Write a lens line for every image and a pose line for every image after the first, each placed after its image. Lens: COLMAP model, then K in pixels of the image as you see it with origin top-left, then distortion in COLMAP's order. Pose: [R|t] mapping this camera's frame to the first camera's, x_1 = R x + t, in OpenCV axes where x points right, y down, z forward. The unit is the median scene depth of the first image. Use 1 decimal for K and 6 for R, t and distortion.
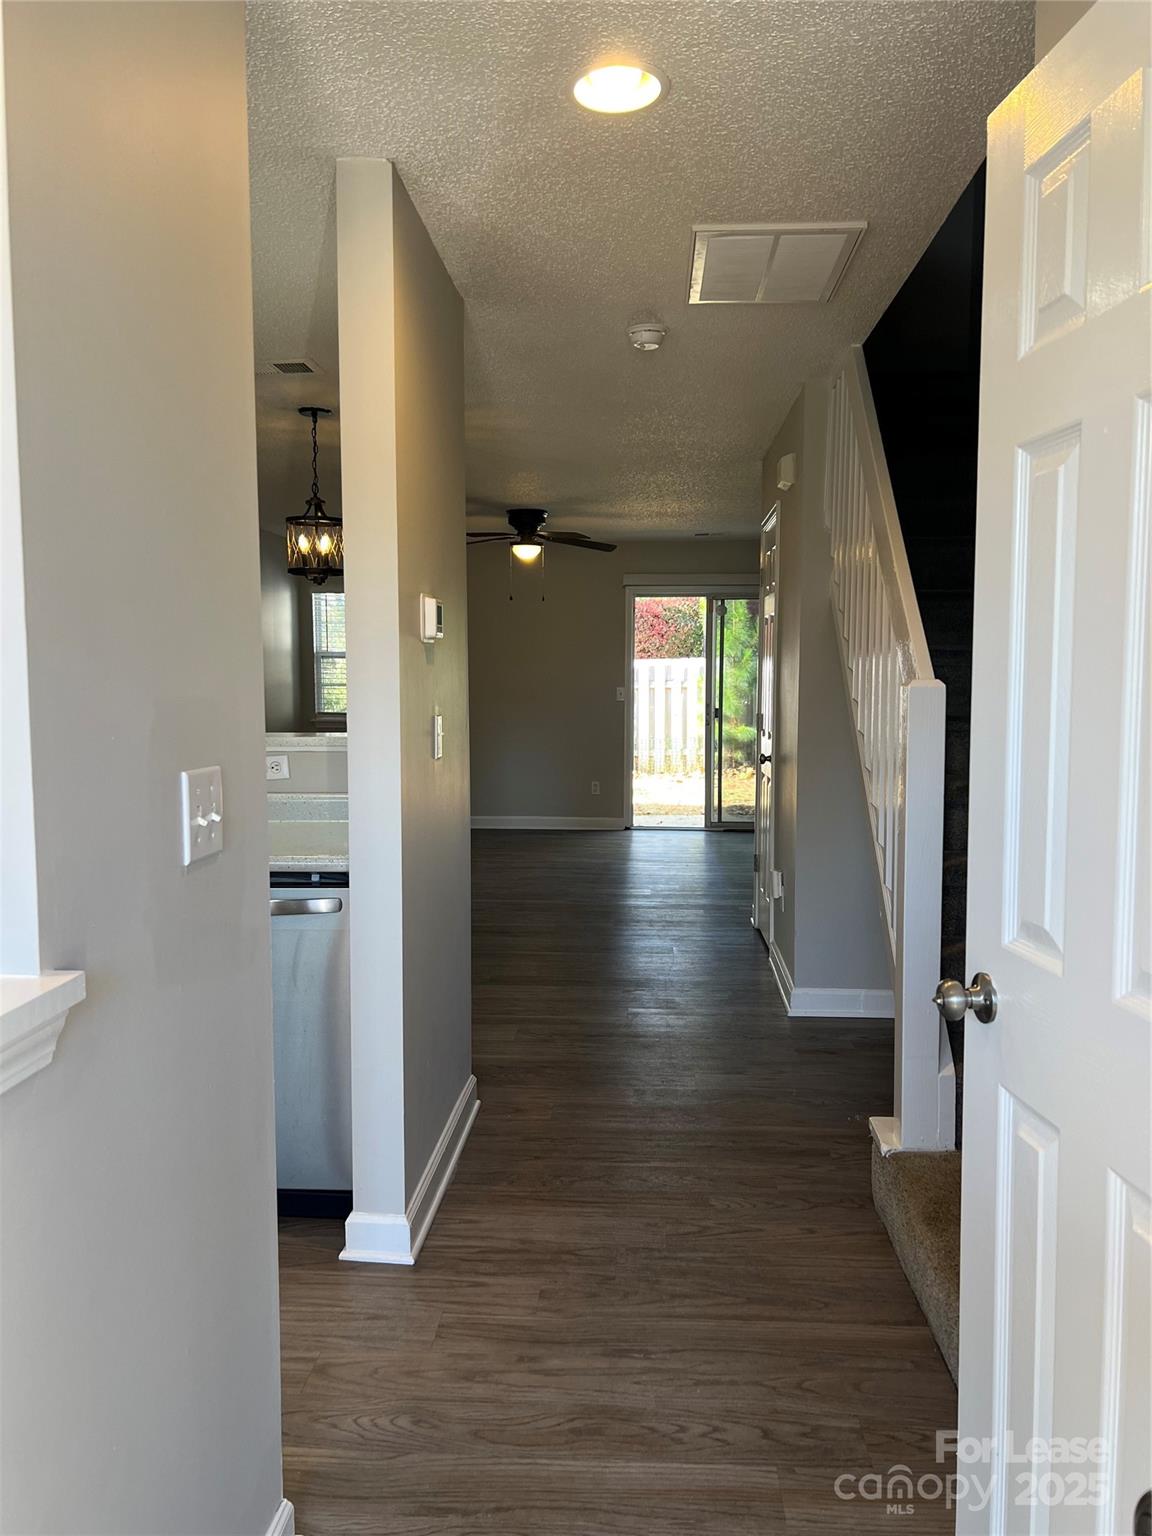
lens RADIAL K [[1168.6, 0, 579.4], [0, 1168.6, 766.7], [0, 0, 1]] dist [0.044596, -0.023315]
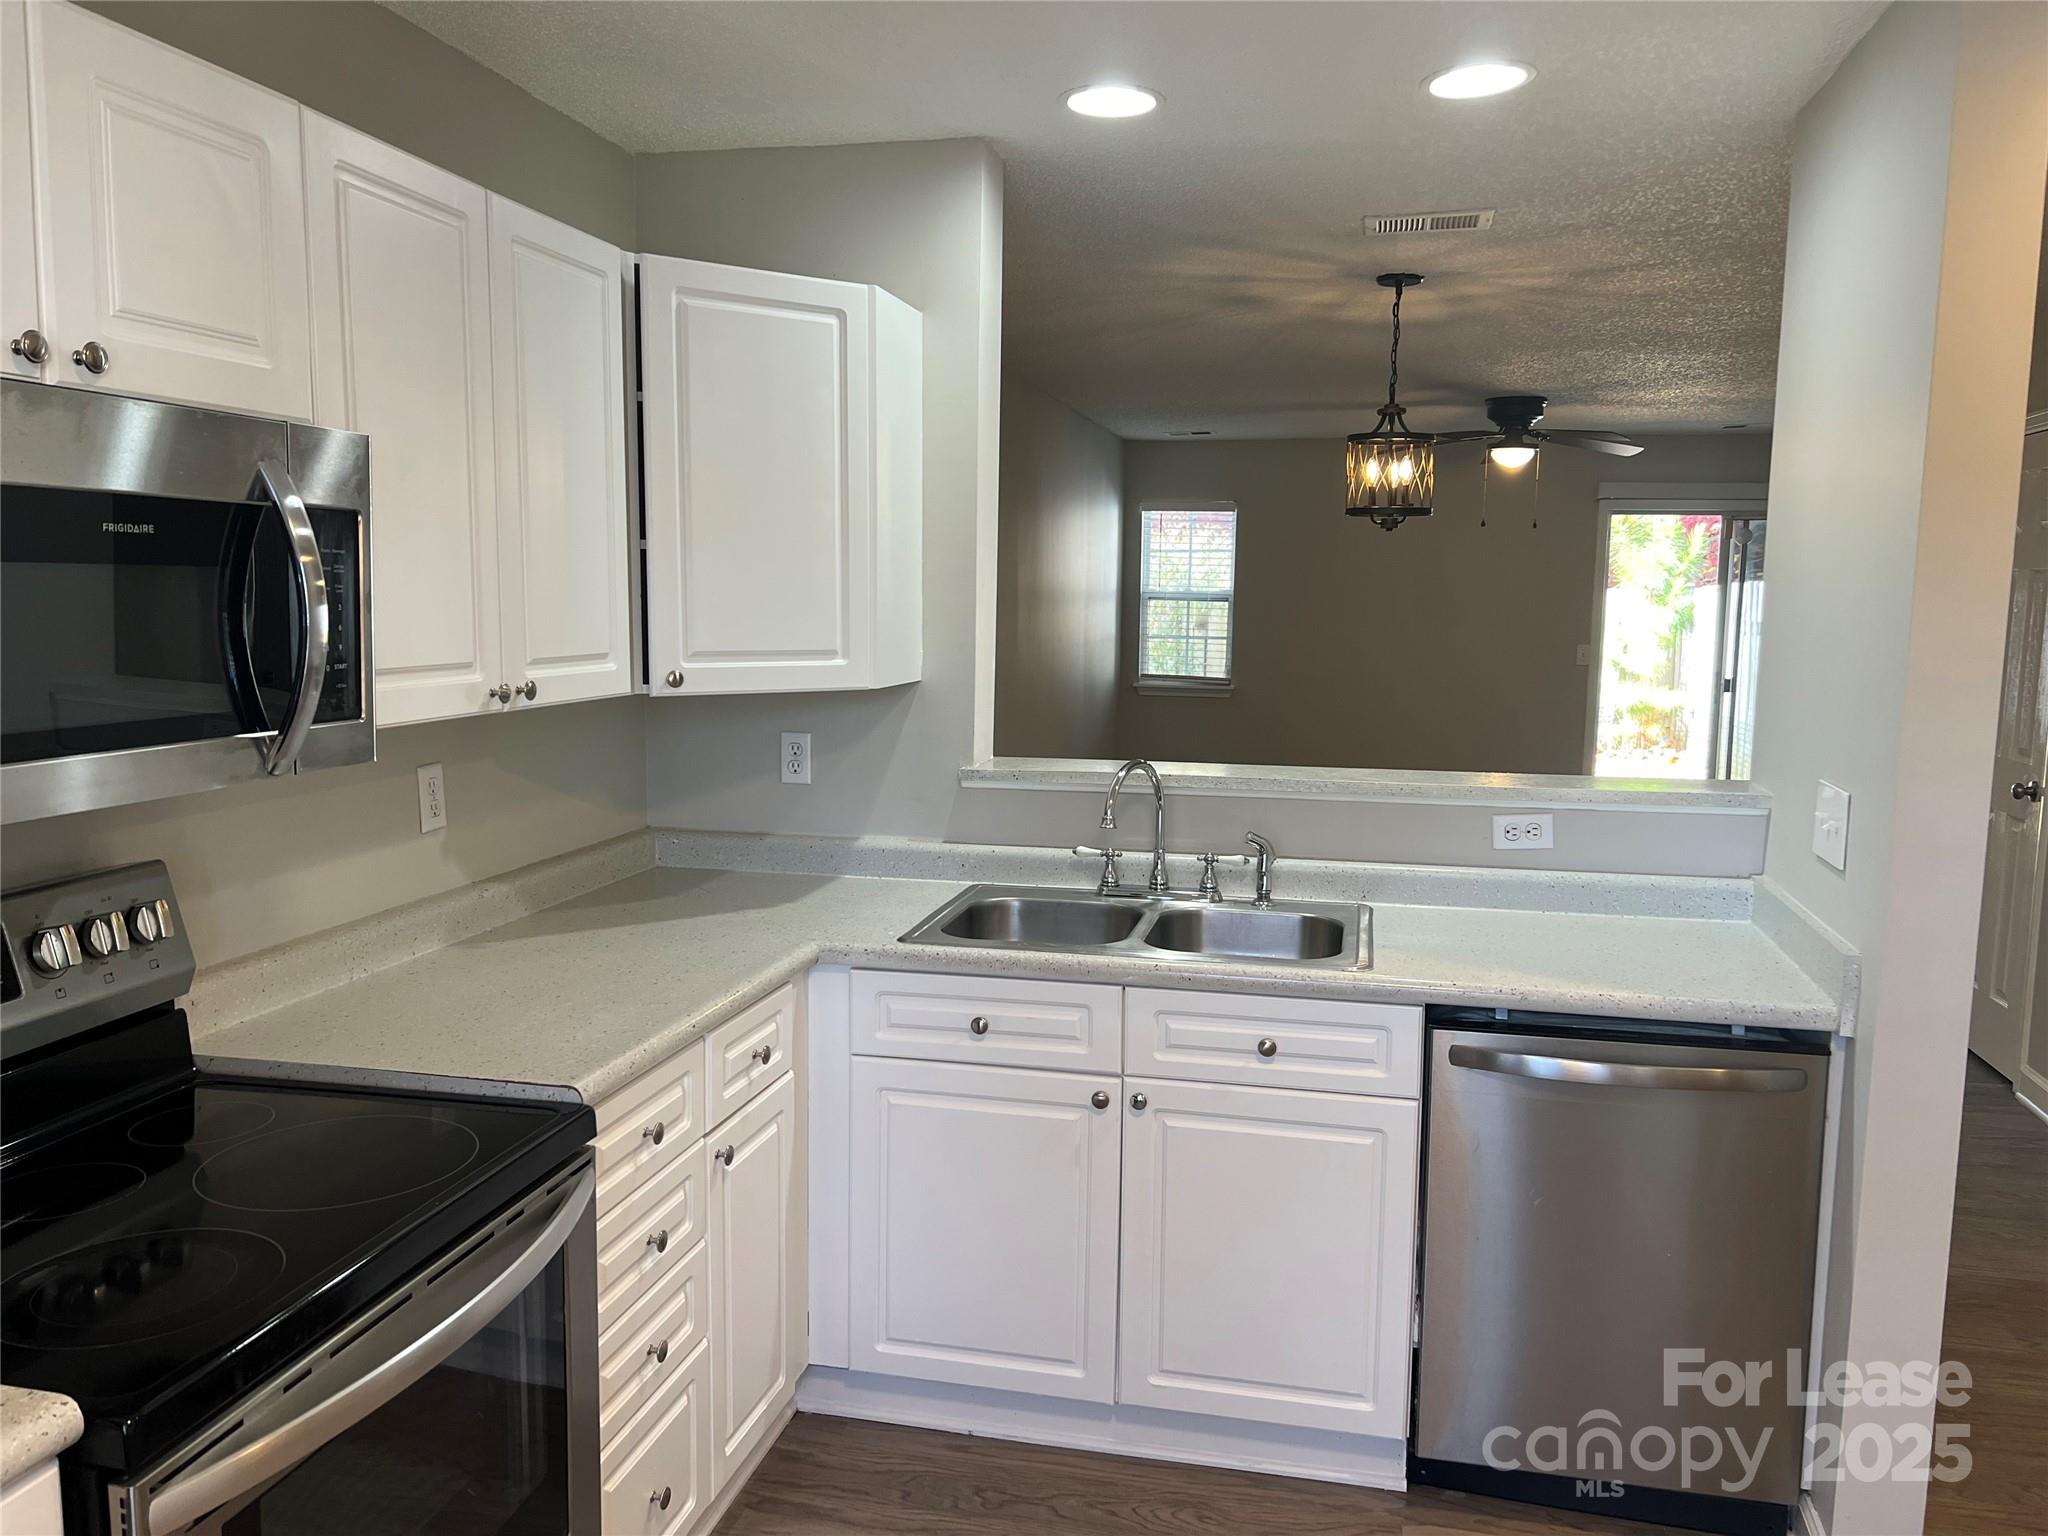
lens RADIAL K [[1558.2, 0, 1000.5], [0, 1558.2, 776.1], [0, 0, 1]] dist [0.044596, -0.023315]
pose [[0.985072, 0.029409, -0.169612, -0.203892], [-0.022571, 0.998858, 0.042104, -0.031231], [0.170657, -0.037648, 0.984611, 0.030827]]
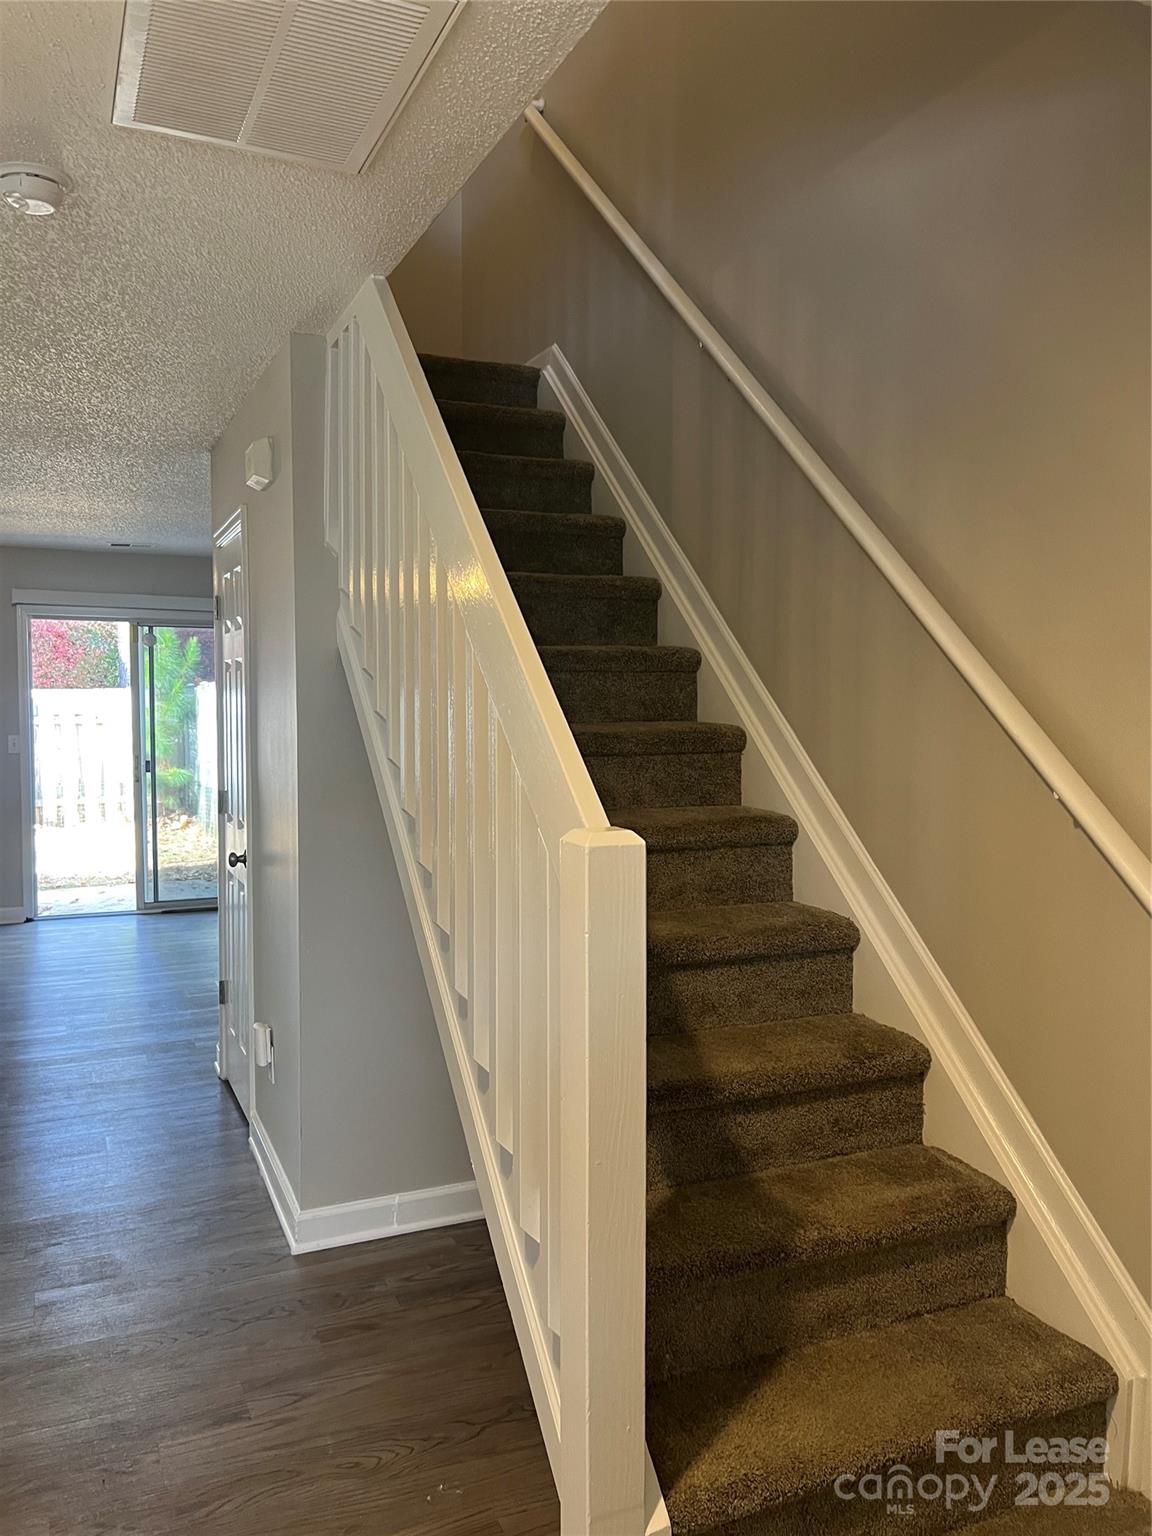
lens RADIAL K [[1168.6, 0, 566.8], [0, 1168.6, 777.4], [0, 0, 1]] dist [0.044596, -0.023315]
pose [[0.891360, -0.027708, 0.452449, 0.011384], [0.031653, 0.999498, -0.001150, -0.040121], [-0.452190, 0.015346, 0.891789, 0.207110]]
